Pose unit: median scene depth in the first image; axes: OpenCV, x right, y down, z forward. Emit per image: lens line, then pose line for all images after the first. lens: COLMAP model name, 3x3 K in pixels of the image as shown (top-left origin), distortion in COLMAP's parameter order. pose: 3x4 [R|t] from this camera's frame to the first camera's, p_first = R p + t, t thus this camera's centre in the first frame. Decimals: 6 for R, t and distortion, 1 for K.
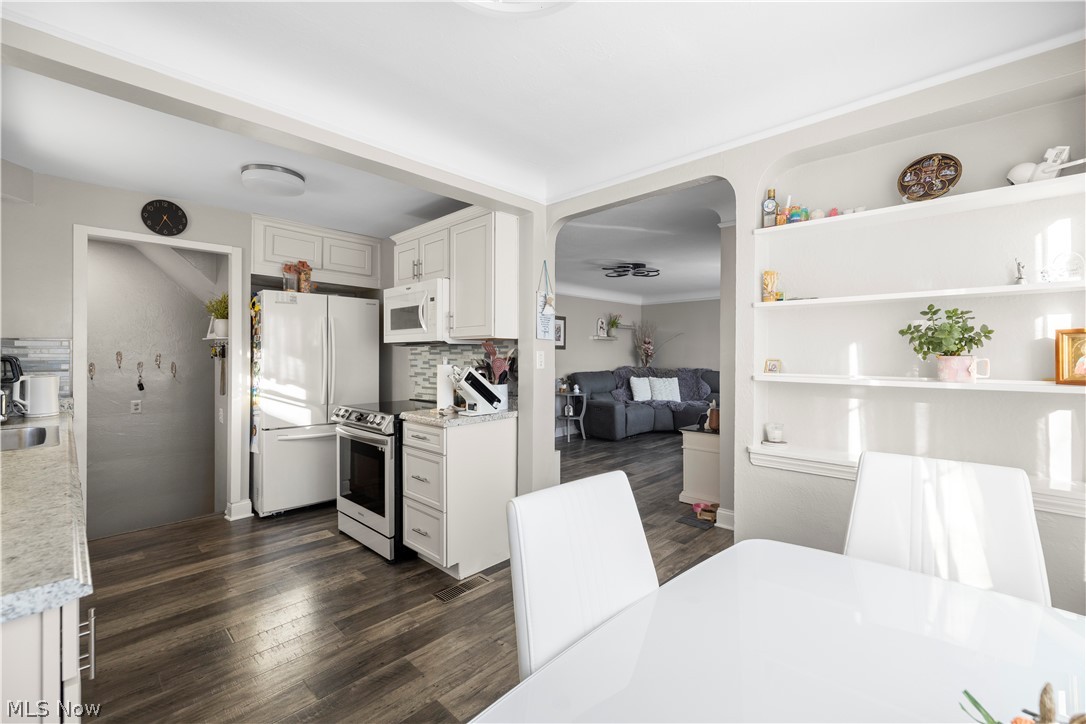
lens RADIAL K [[461.7, 0, 541.3], [0, 461.7, 355.4], [0, 0, 1]] dist [-0.004124, -0.000575]
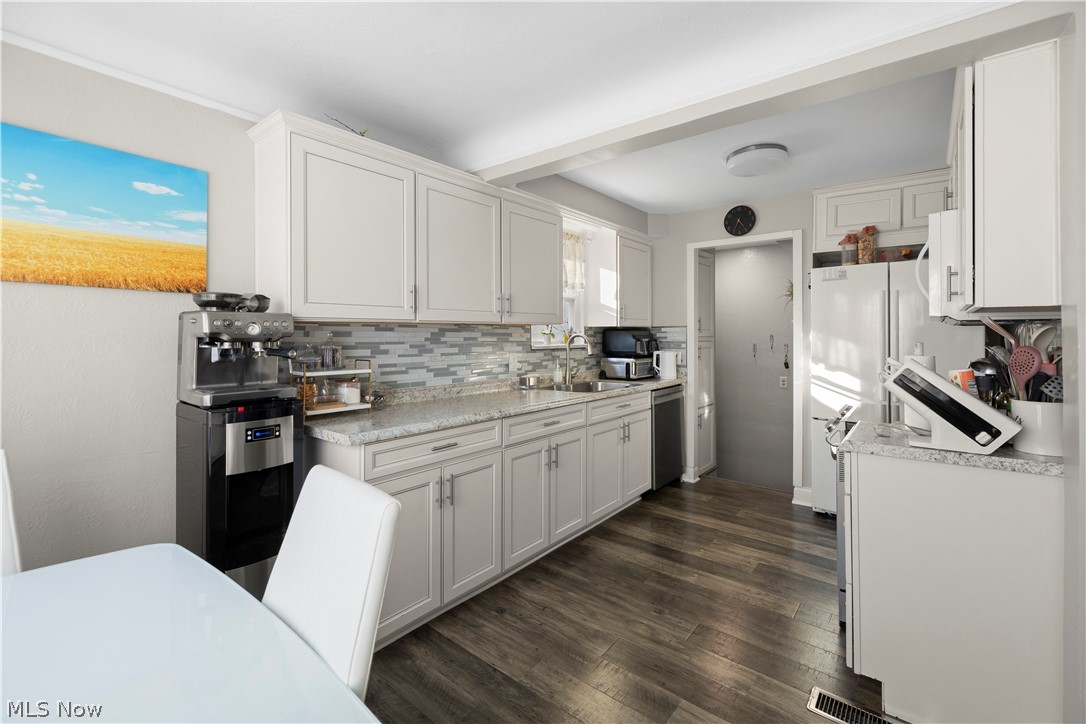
lens RADIAL K [[461.7, 0, 537.9], [0, 461.7, 334.2], [0, 0, 1]] dist [-0.004124, -0.000575]
pose [[0.085136, -0.002708, -0.996366, 0.336724], [-0.003204, 0.999990, -0.002992, -0.005217], [0.996364, 0.003447, 0.085127, 0.431431]]
